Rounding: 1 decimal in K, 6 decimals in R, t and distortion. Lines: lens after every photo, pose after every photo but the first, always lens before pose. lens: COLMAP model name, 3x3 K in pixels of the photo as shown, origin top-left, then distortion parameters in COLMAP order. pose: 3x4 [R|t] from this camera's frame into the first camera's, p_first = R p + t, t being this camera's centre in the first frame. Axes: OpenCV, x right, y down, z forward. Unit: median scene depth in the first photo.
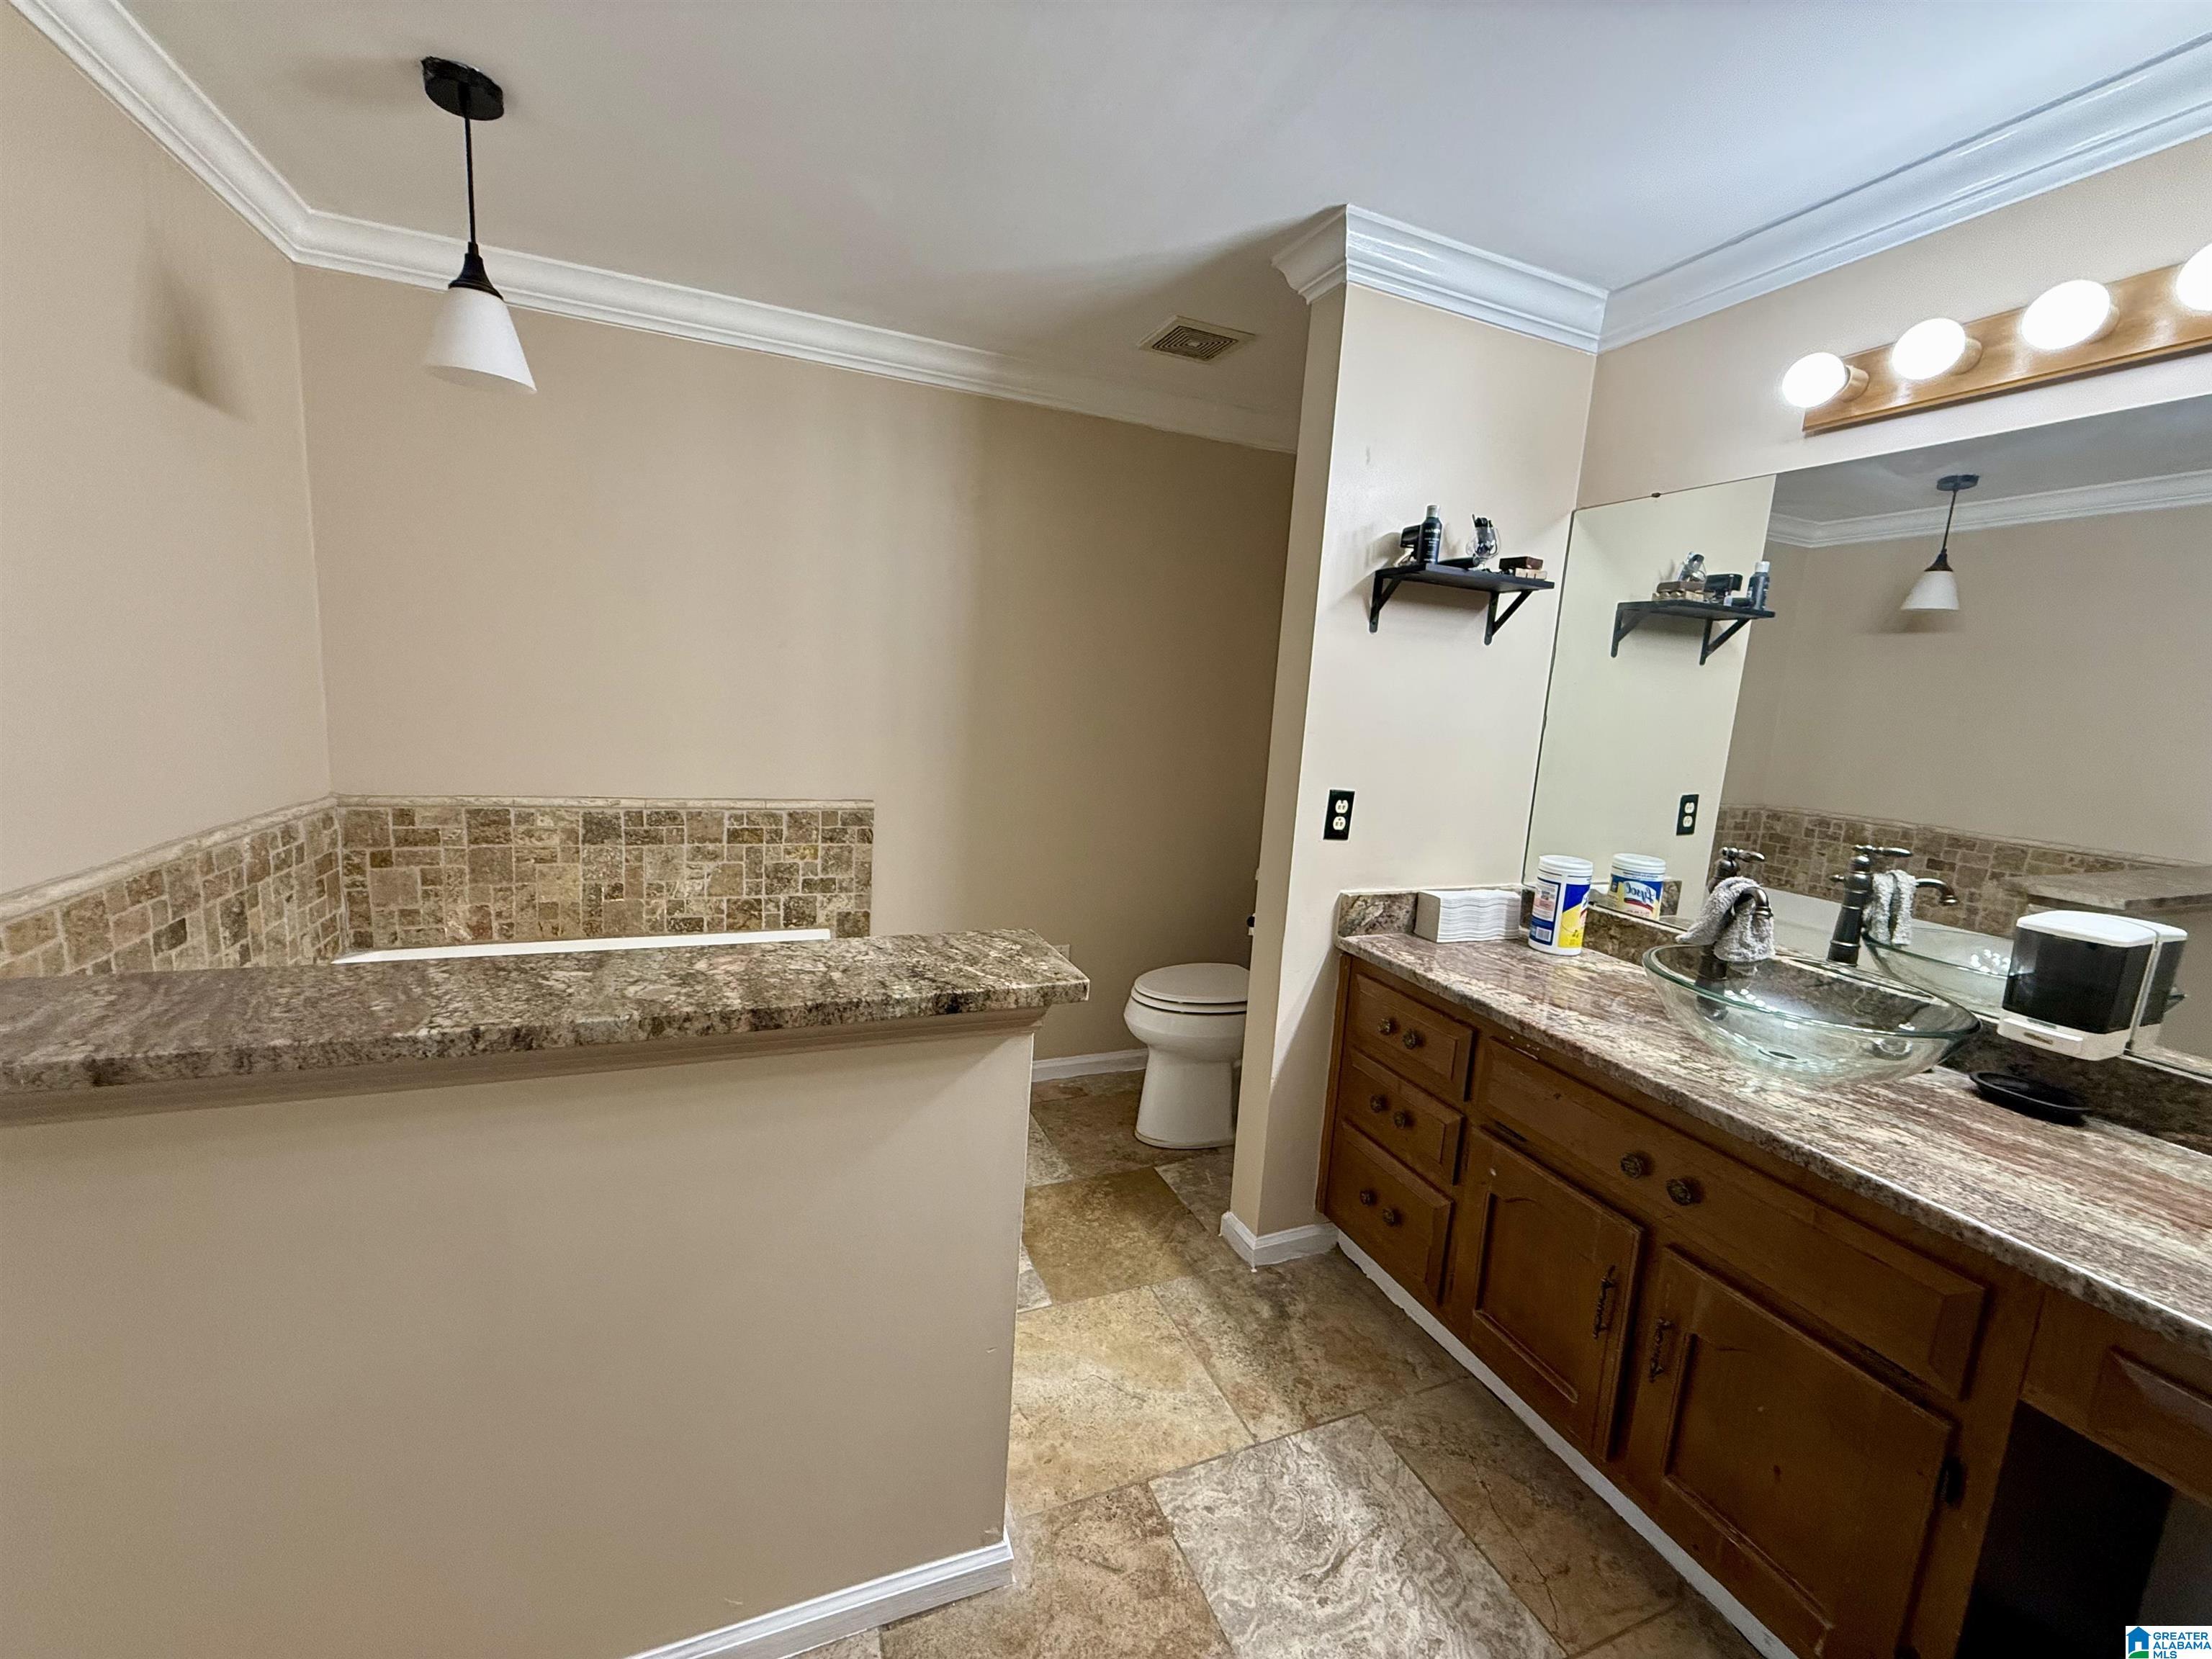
lens RADIAL K [[882.0, 0, 1099.3], [0, 882.0, 831.3], [0, 0, 1]] dist [0.000003, 0.000178]
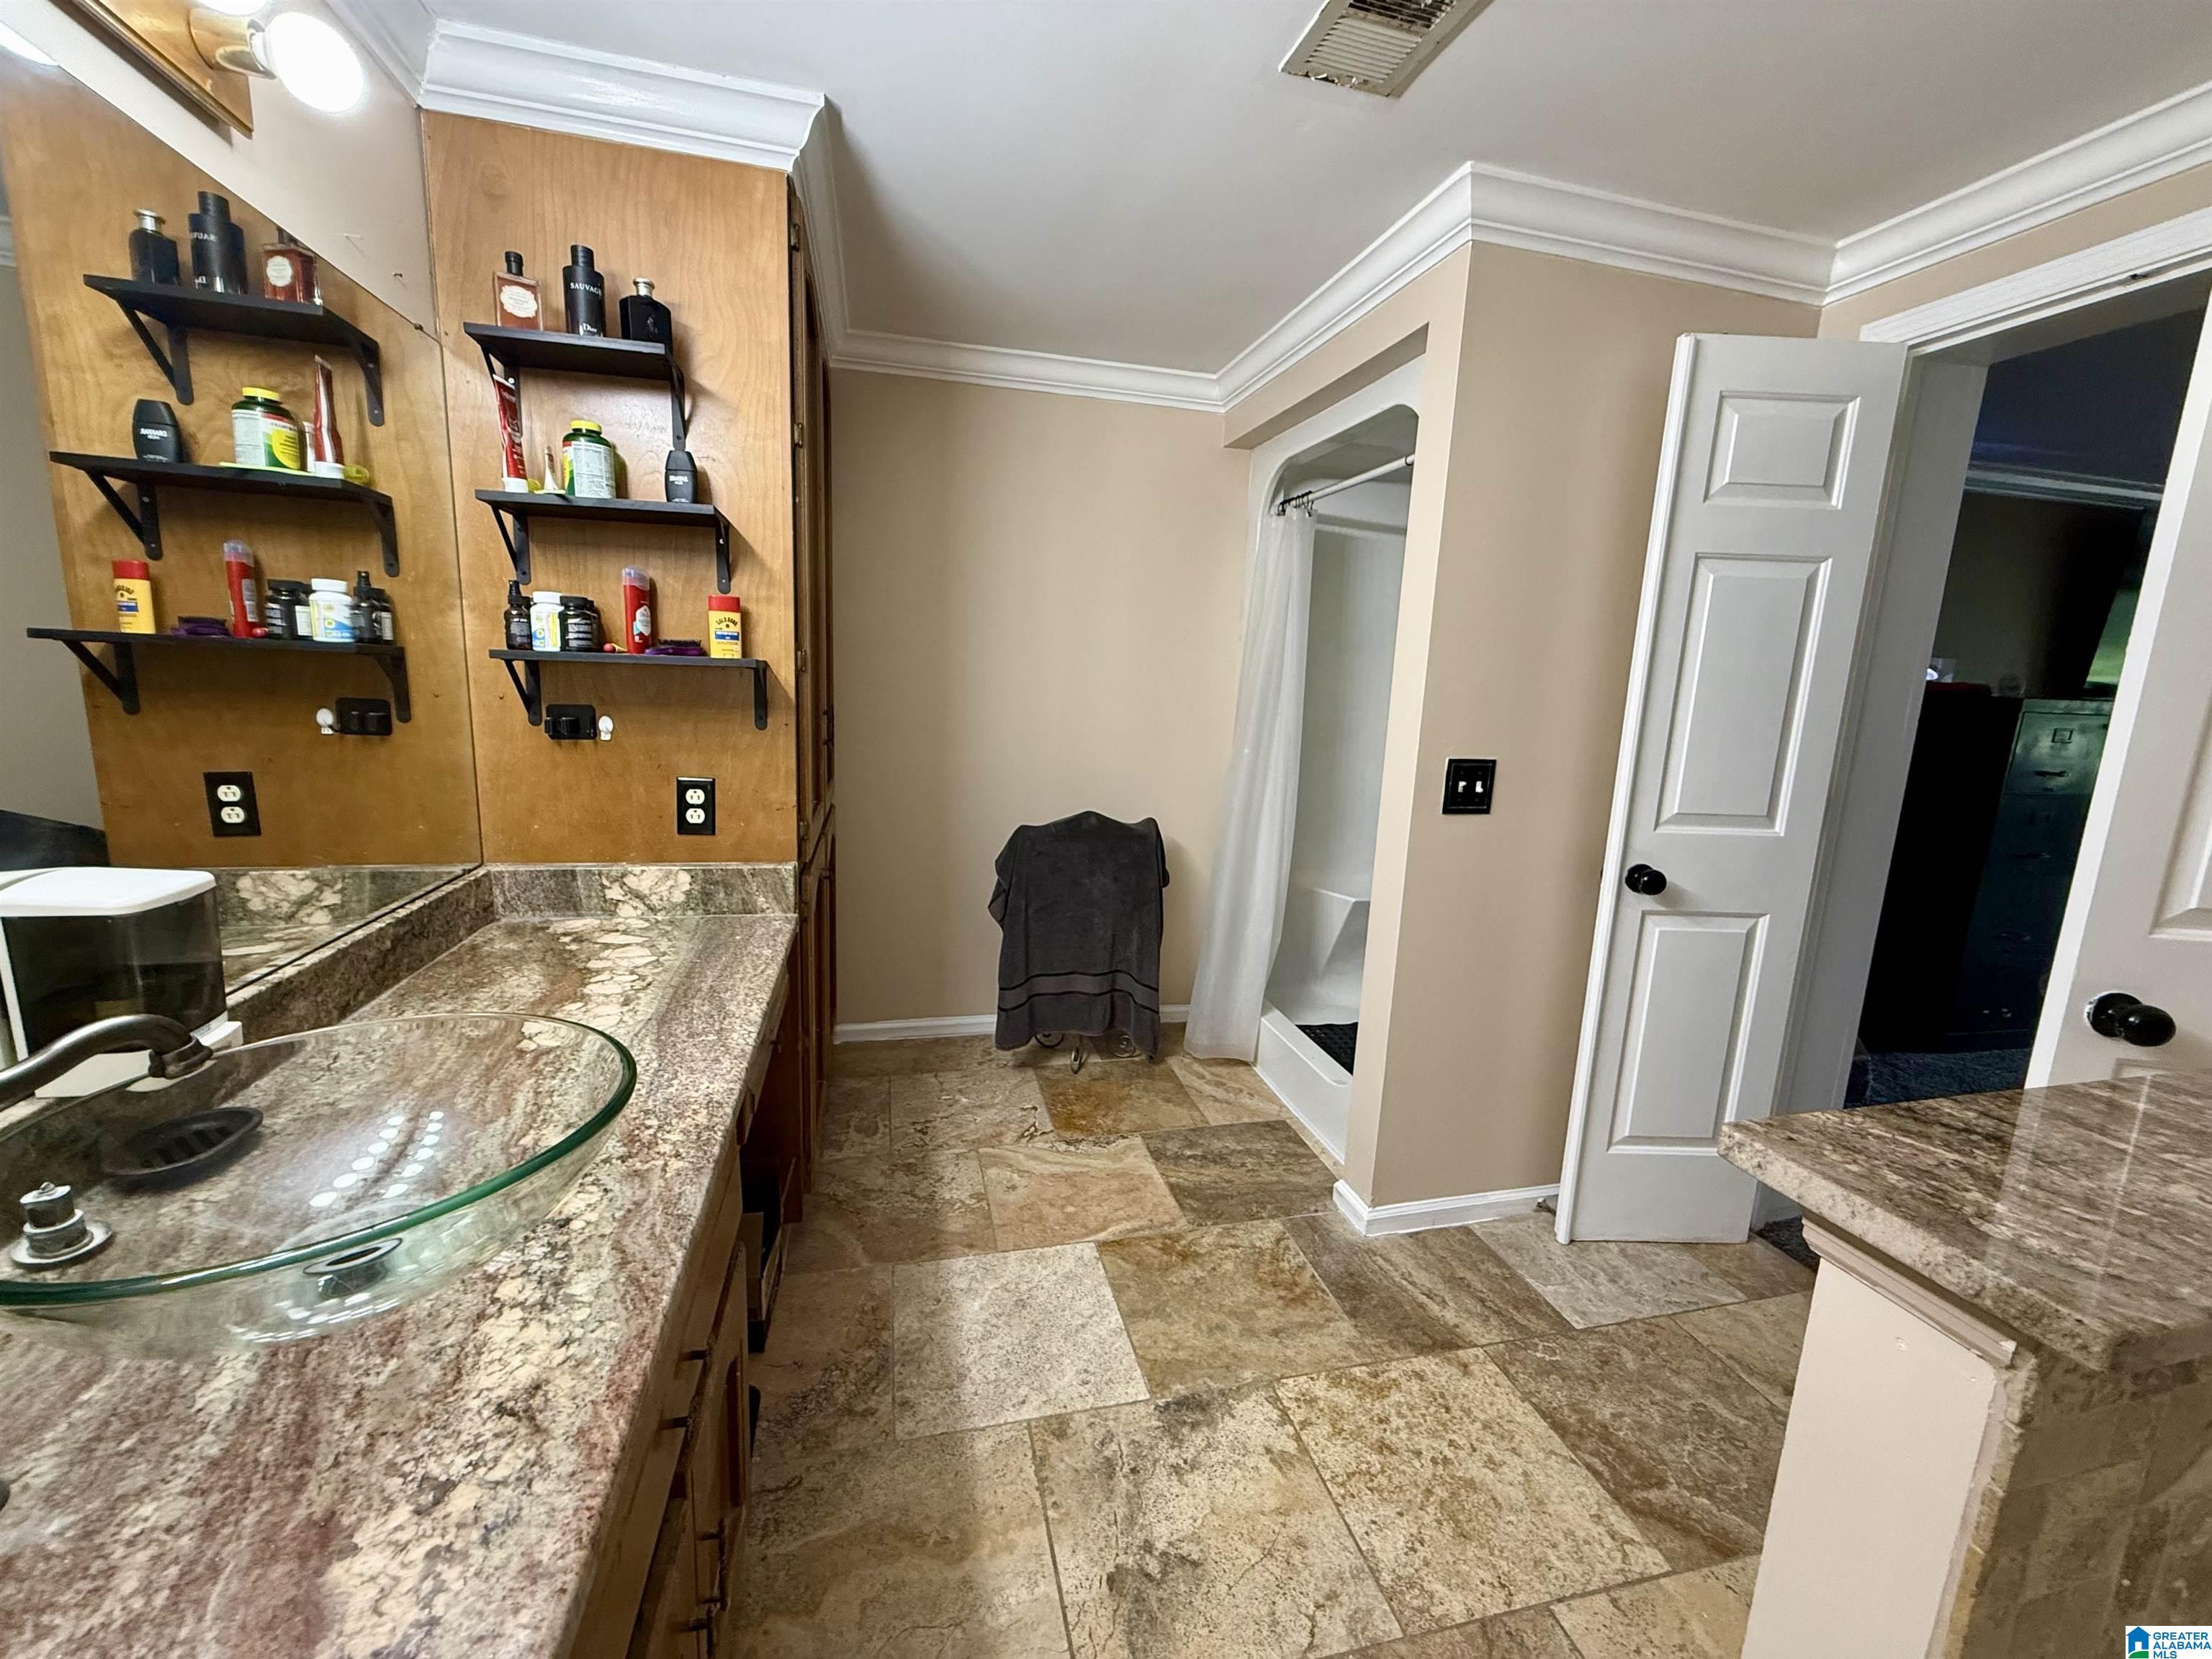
lens RADIAL K [[882.0, 0, 1099.3], [0, 882.0, 831.3], [0, 0, 1]] dist [0.000003, 0.000178]
pose [[-0.985127, -0.121553, 0.121448, 0.337731], [-0.074371, 0.938797, 0.336348, -0.188158], [-0.154899, 0.322313, -0.933874, 1.416813]]
